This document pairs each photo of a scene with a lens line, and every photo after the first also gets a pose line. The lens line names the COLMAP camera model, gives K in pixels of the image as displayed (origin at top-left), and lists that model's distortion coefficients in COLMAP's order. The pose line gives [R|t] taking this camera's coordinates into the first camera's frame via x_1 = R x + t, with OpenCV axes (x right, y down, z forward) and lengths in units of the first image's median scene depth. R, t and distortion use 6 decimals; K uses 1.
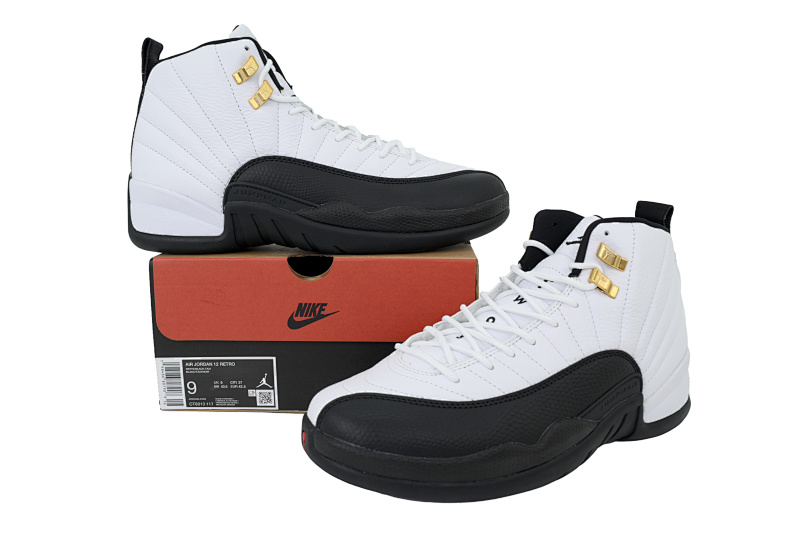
lens RADIAL K [[661.7, 0, 400.0], [0, 661.7, 266.5], [0, 0, 1]] dist [0.000654, 0.000446]
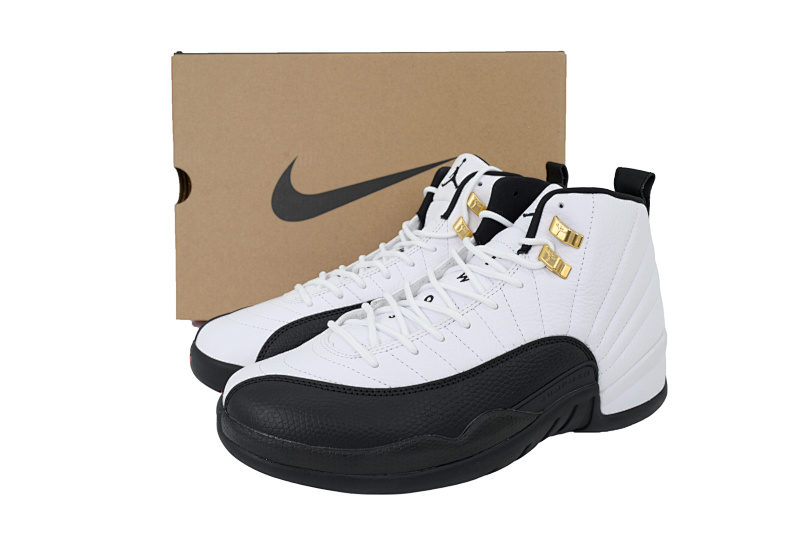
lens RADIAL K [[661.7, 0, 400.0], [0, 661.7, 266.5], [0, 0, 1]] dist [0.000654, 0.000446]
pose [[0.994402, 0.021511, -0.103453, 0.195891], [-0.014530, 0.997595, 0.067773, -0.026516], [0.104662, -0.065891, 0.992323, 0.086611]]
